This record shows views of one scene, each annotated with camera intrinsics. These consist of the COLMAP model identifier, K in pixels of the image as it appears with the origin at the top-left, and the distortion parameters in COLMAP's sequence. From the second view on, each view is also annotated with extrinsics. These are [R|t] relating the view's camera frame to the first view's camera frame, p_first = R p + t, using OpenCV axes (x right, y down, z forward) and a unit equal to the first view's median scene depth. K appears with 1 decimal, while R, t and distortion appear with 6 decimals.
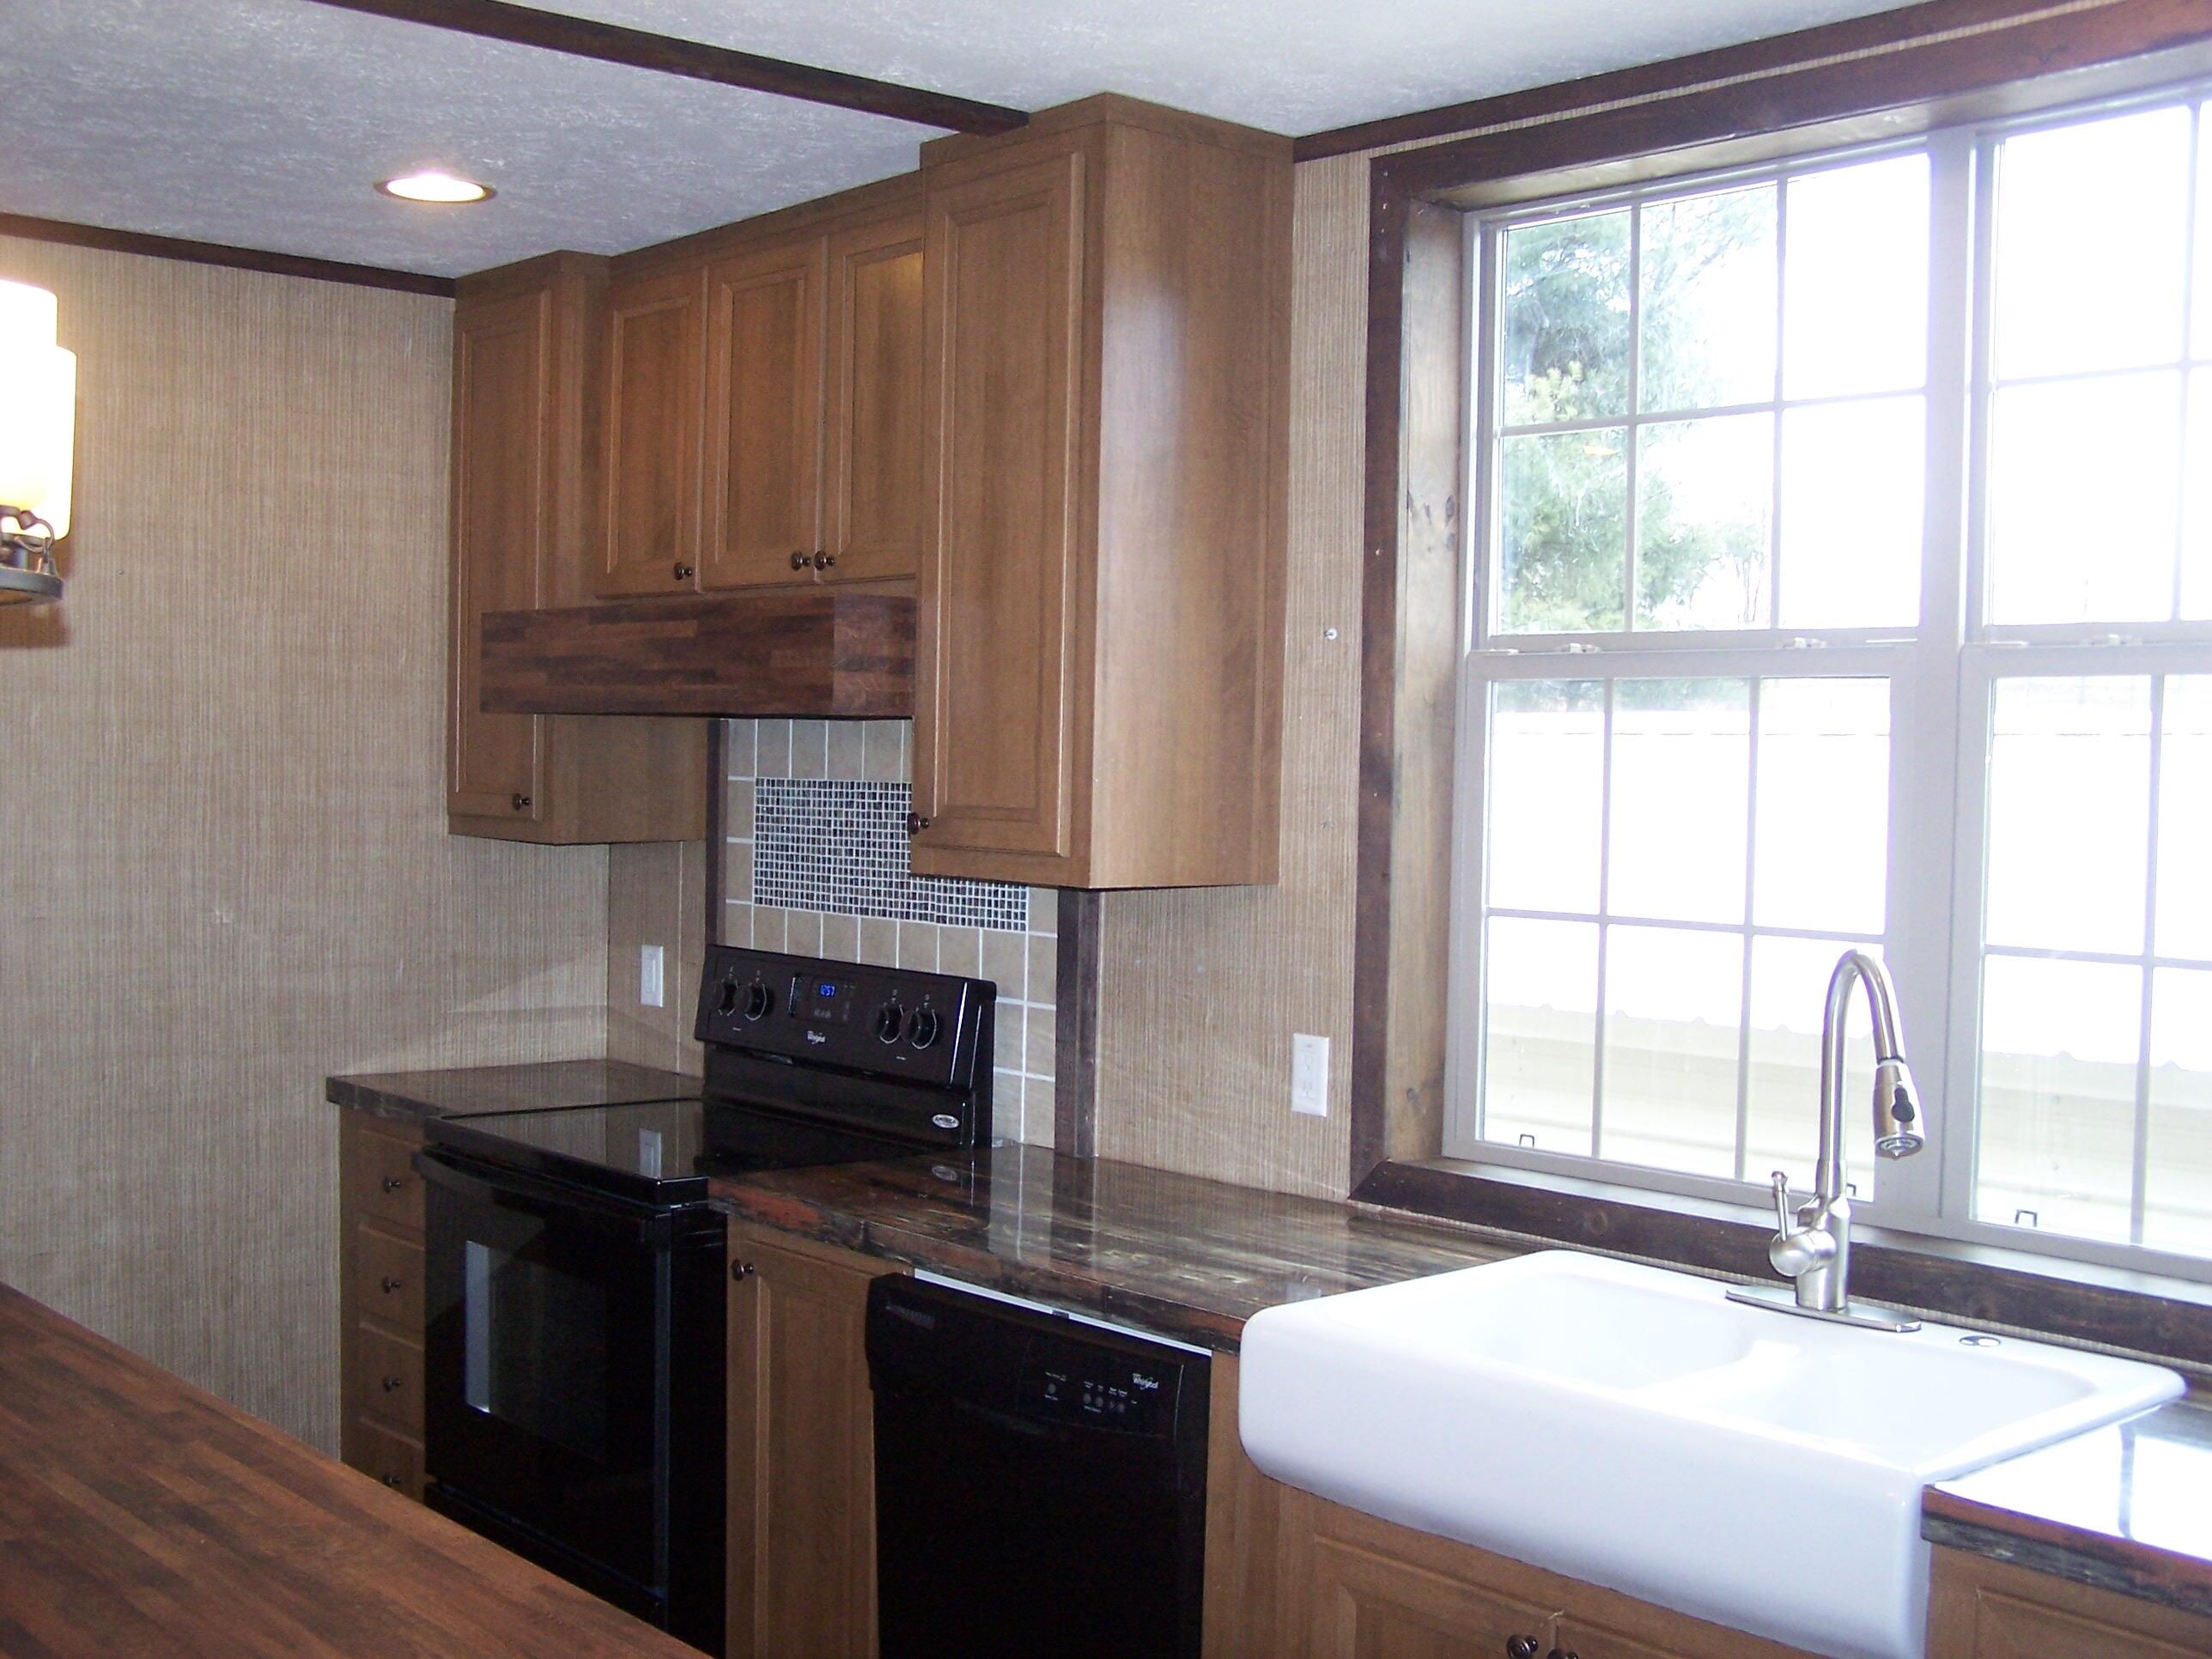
lens RADIAL K [[2510.3, 0, 1055.9], [0, 2510.3, 832.2], [0, 0, 1]] dist [-0.114941, 0.000000]
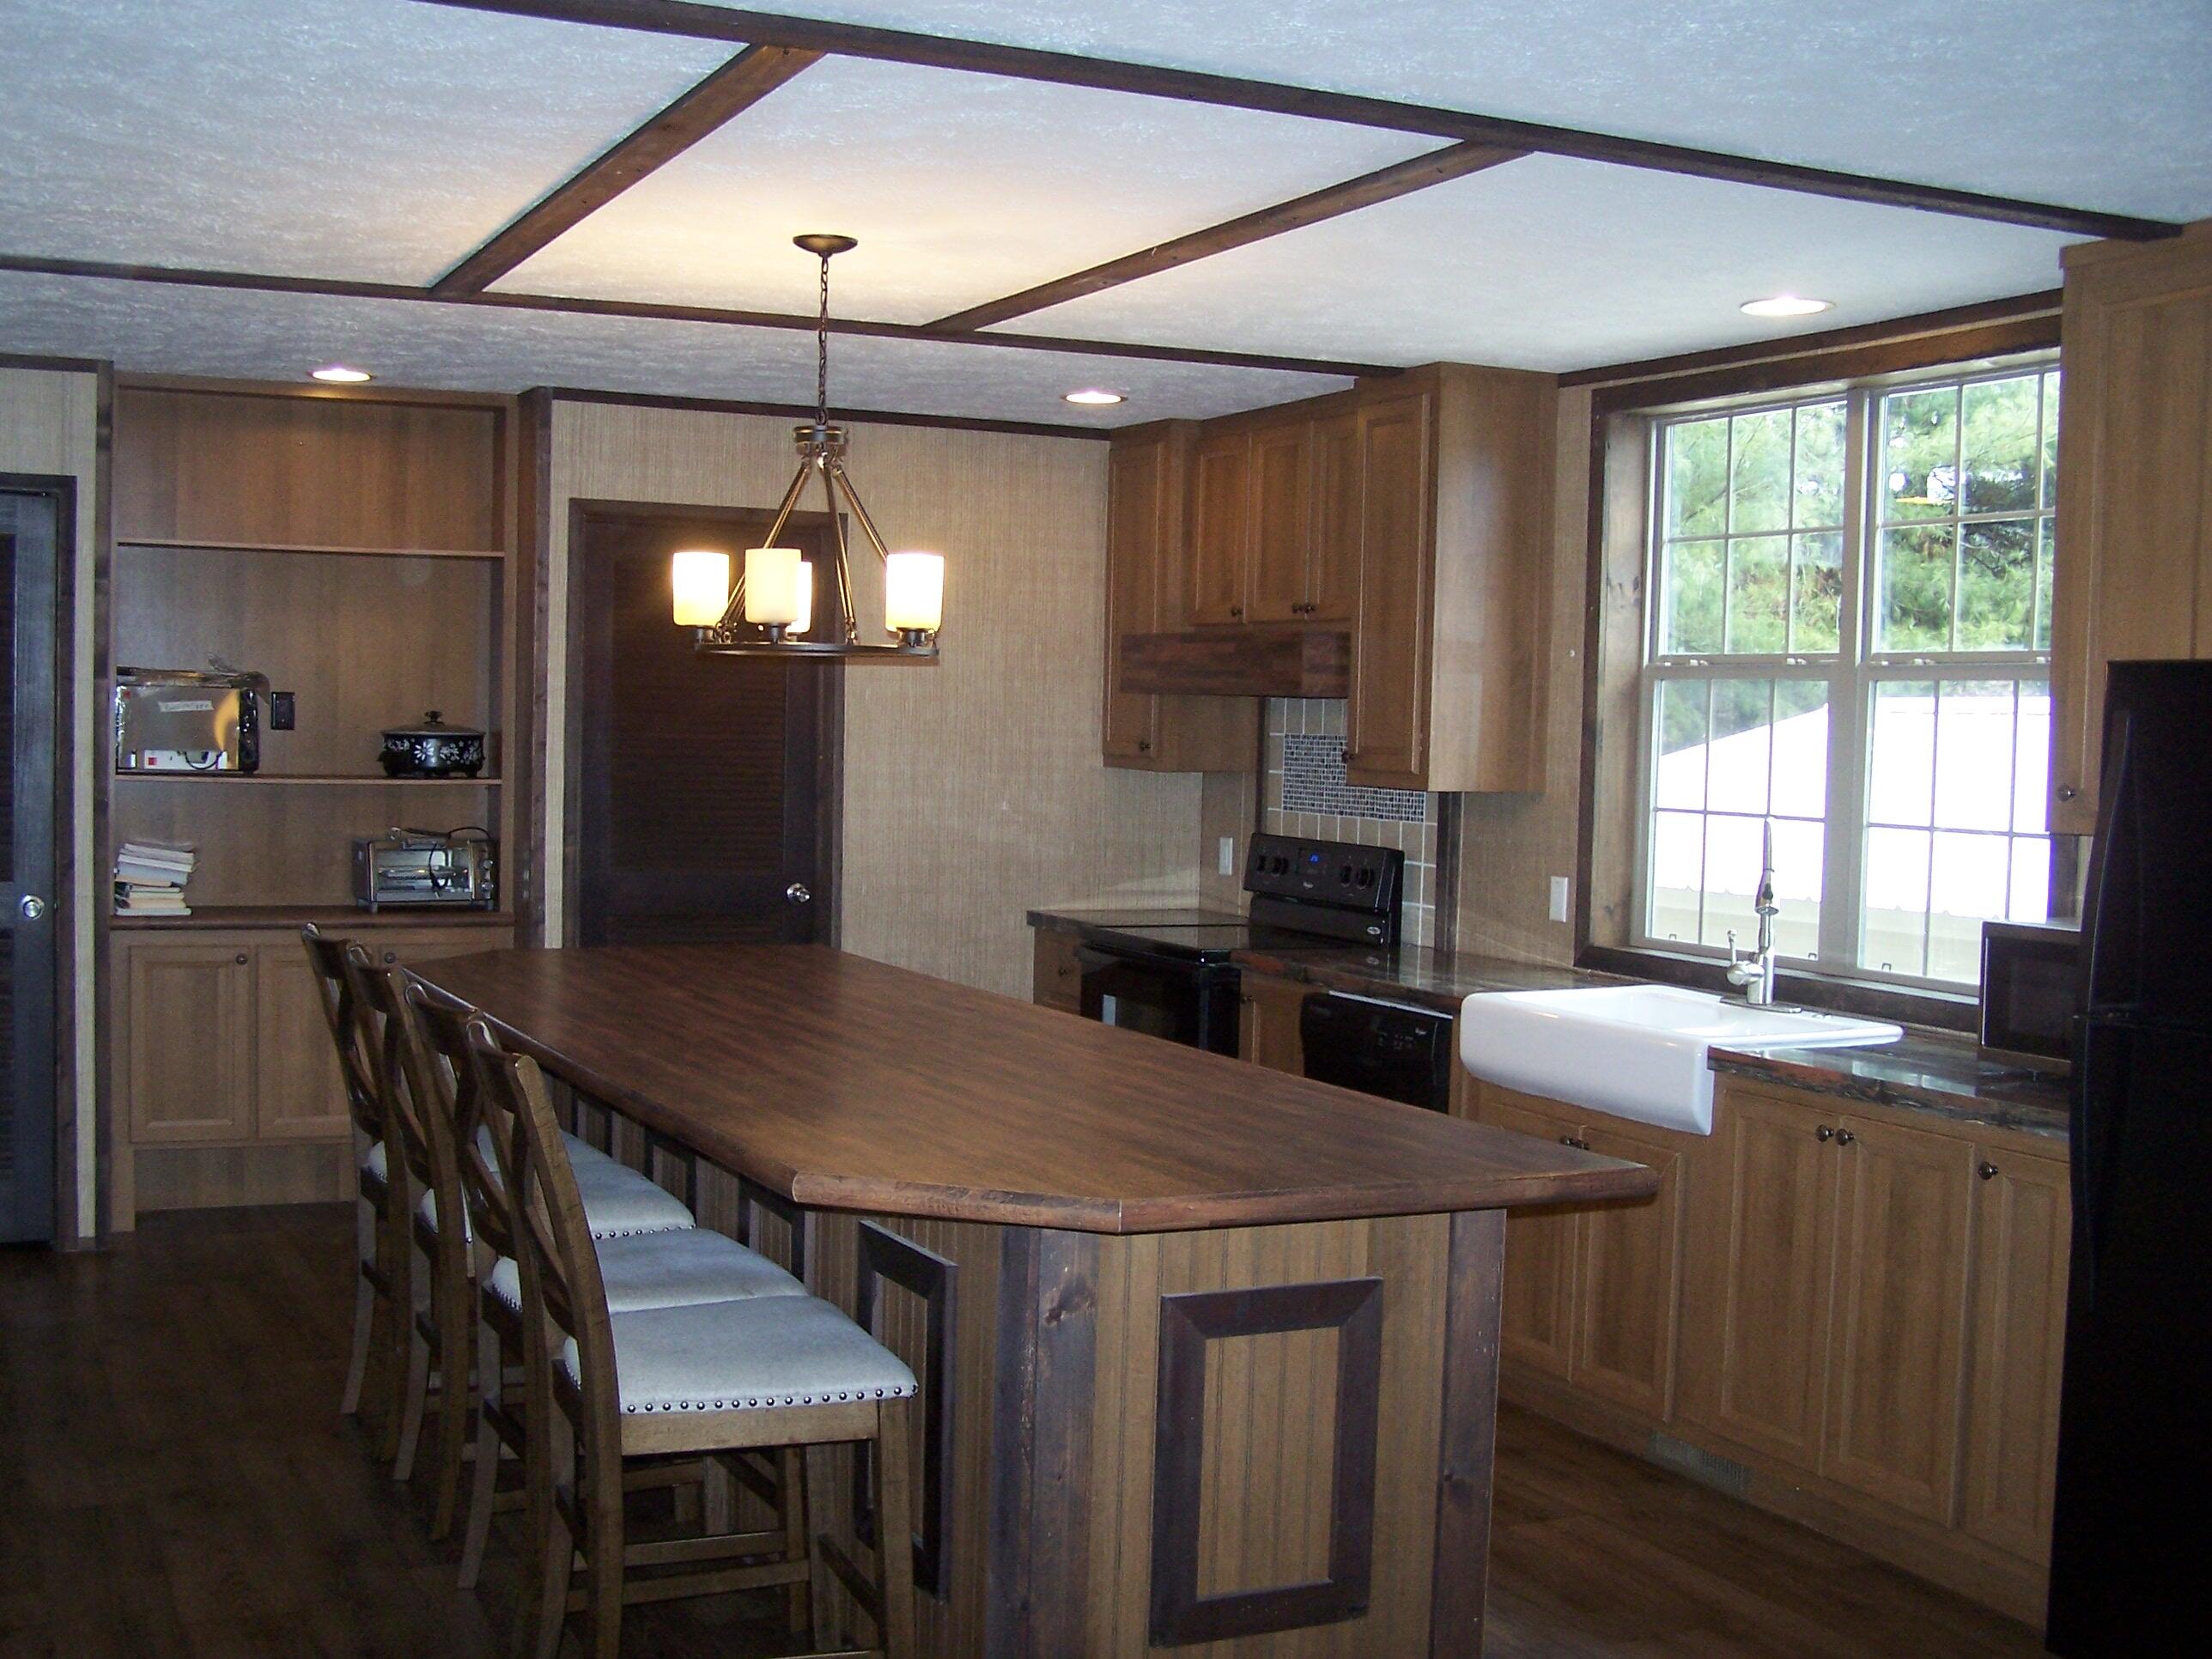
lens RADIAL K [[2510.3, 0, 1099.1], [0, 2510.3, 837.1], [0, 0, 1]] dist [-0.114941, 0.000000]
pose [[0.966640, 0.018591, -0.255464, 0.214876], [-0.015491, 0.999780, 0.014140, 0.028821], [0.255671, -0.009711, 0.966715, -0.728379]]
